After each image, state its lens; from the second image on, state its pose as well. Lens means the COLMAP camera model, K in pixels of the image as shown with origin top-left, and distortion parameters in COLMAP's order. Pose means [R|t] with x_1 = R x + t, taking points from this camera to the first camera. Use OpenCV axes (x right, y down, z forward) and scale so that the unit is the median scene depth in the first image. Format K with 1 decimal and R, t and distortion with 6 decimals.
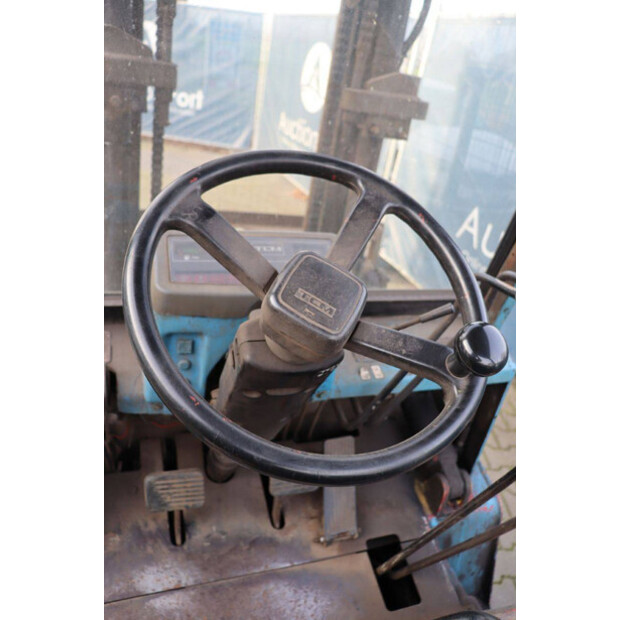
lens RADIAL K [[509.0, 0, 307.8], [0, 509.0, 314.1], [0, 0, 1]] dist [-0.140876, 0.077634]
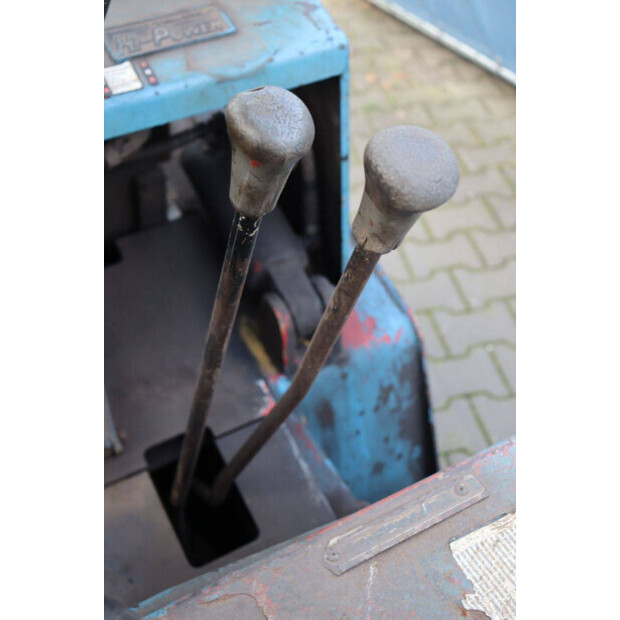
lens RADIAL K [[816.5, 0, 314.5], [0, 816.5, 326.7], [0, 0, 1]] dist [0.028160, 0.000000]
pose [[0.968423, -0.248695, 0.017517, 0.369532], [0.233861, 0.930514, 0.281874, 0.160147], [-0.086400, -0.268877, 0.959292, 0.227969]]
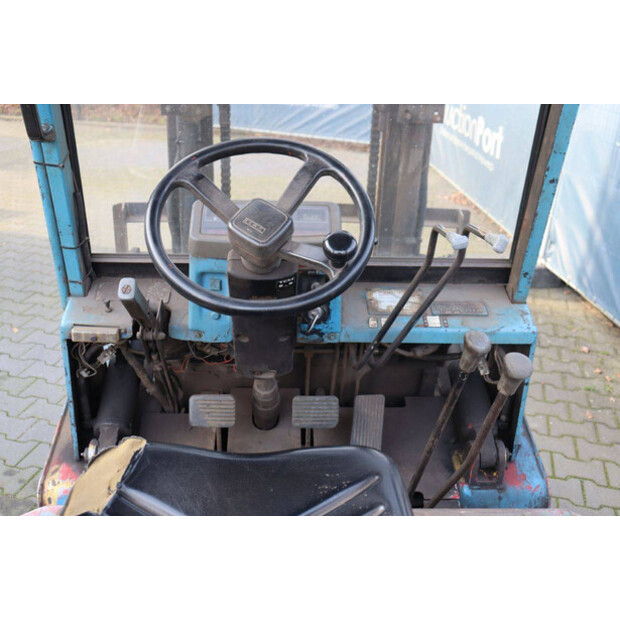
lens RADIAL K [[683.0, 0, 310.4], [0, 683.0, 304.6], [0, 0, 1]] dist [-0.024229, 0.000000]
pose [[0.957762, 0.003362, -0.287543, 0.448193], [-0.029931, 0.995666, -0.088054, 0.229287], [0.286001, 0.092941, 0.953711, -0.571169]]
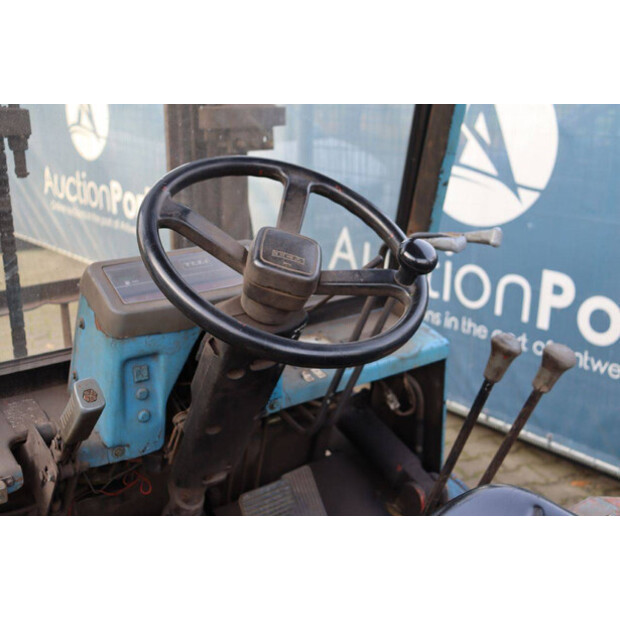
lens RADIAL K [[754.4, 0, 305.9], [0, 754.4, 305.8], [0, 0, 1]] dist [0.019471, 0.000000]
pose [[0.934675, -0.237893, 0.264177, -0.253638], [0.280425, 0.950109, -0.136584, 0.194835], [-0.218505, 0.201744, 0.954754, -0.429962]]
